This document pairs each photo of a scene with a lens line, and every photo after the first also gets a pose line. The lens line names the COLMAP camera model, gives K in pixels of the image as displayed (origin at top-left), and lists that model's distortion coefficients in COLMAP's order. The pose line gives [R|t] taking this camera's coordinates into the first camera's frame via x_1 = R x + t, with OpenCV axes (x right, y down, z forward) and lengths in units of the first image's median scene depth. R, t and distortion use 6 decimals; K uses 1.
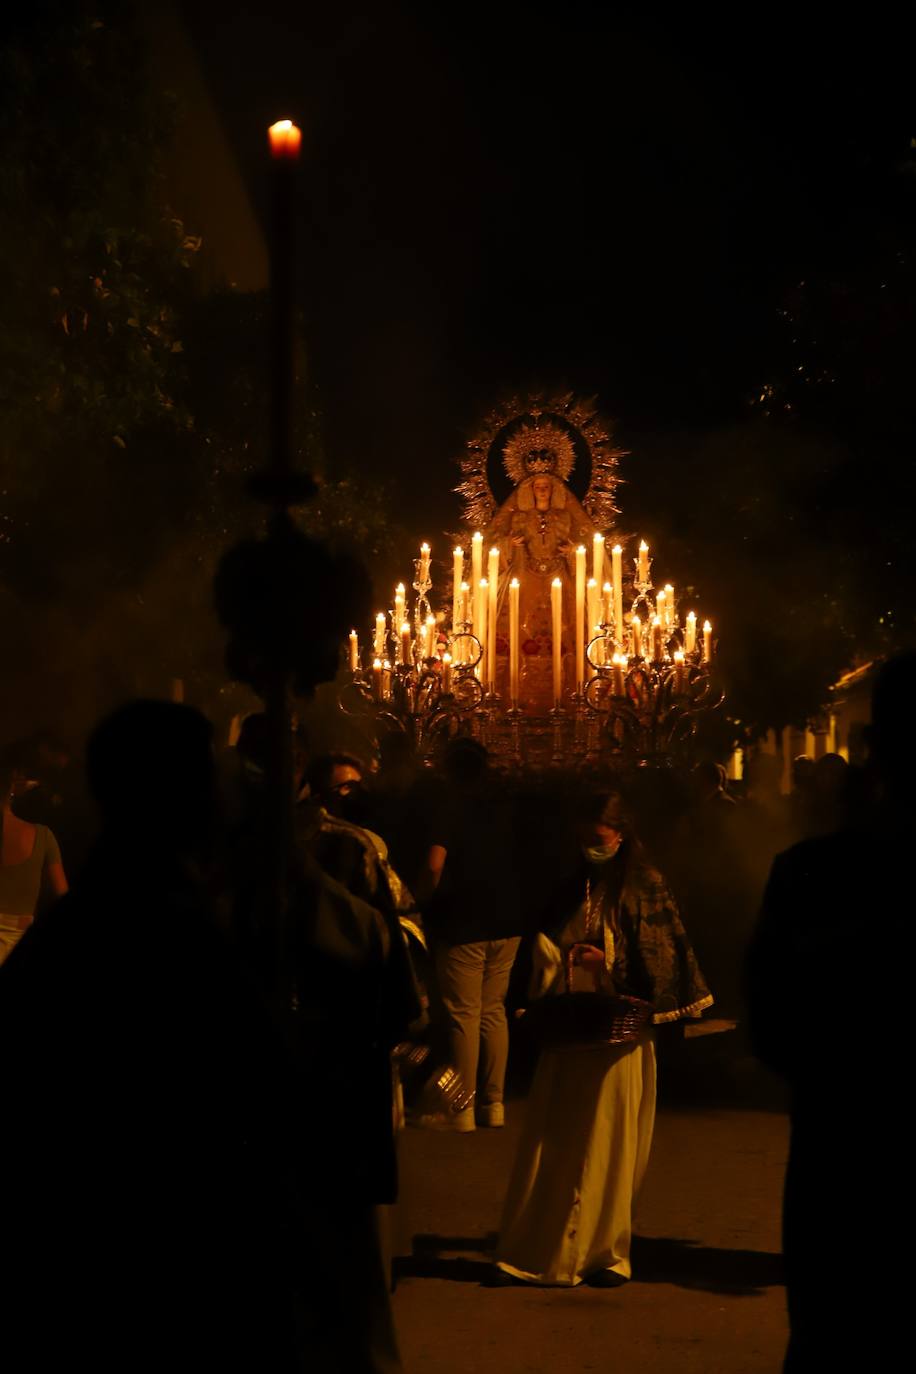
lens RADIAL K [[2565.7, 0, 448.8], [0, 2565.7, 696.4], [0, 0, 1]] dist [0.228921, 0.000000]
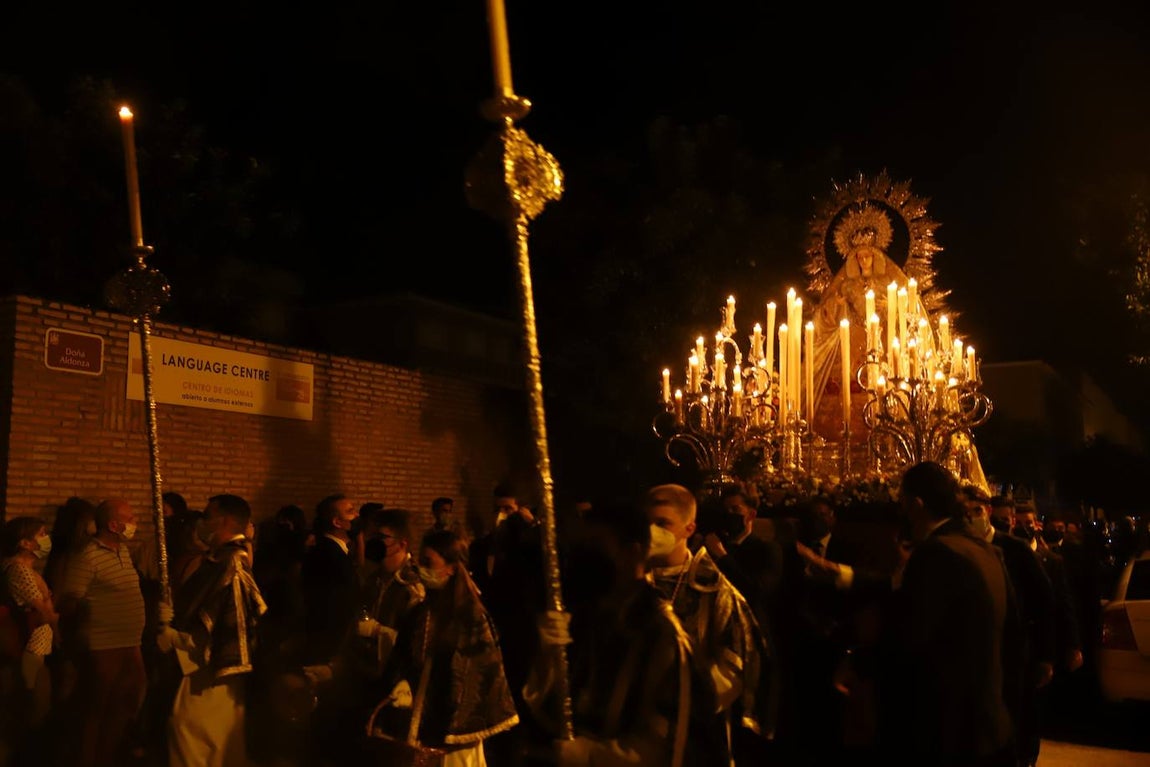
lens RADIAL K [[1138.0, 0, 577.5], [0, 1138.0, 377.5], [0, 0, 1]] dist [0.001654, 0.000000]
pose [[0.901395, -0.048140, -0.430314, 0.151269], [0.002742, 0.994415, -0.105504, 0.033757], [0.432990, 0.093921, 0.896492, 0.487616]]
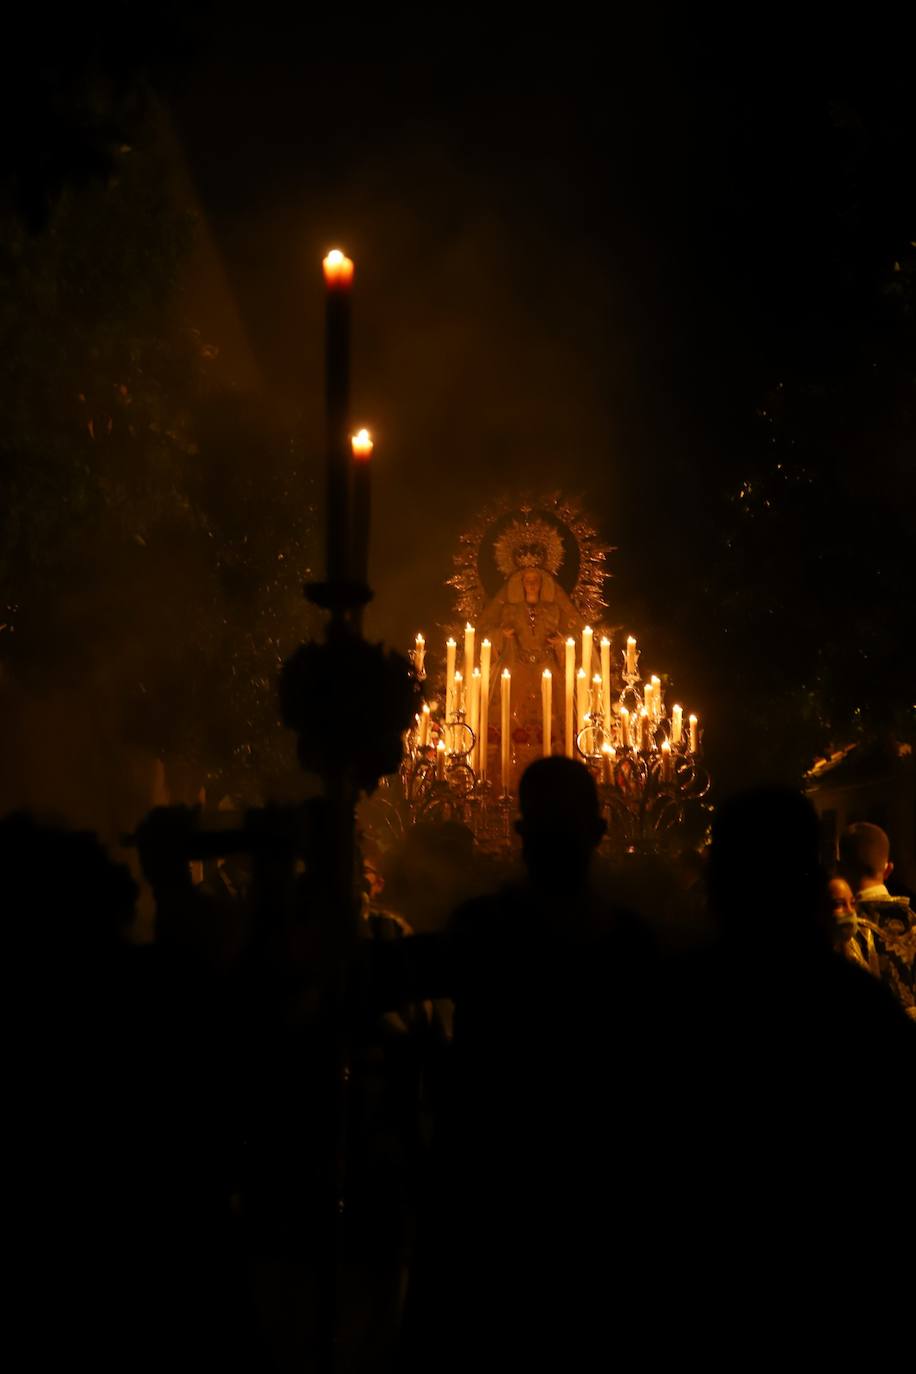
lens RADIAL K [[2565.7, 0, 453.4], [0, 2565.7, 693.1], [0, 0, 1]] dist [0.228921, 0.000000]
pose [[0.999885, 0.005745, 0.014011, -0.009833], [-0.005266, 0.999408, -0.034007, -0.001225], [-0.014198, 0.033929, 0.999323, -0.028632]]
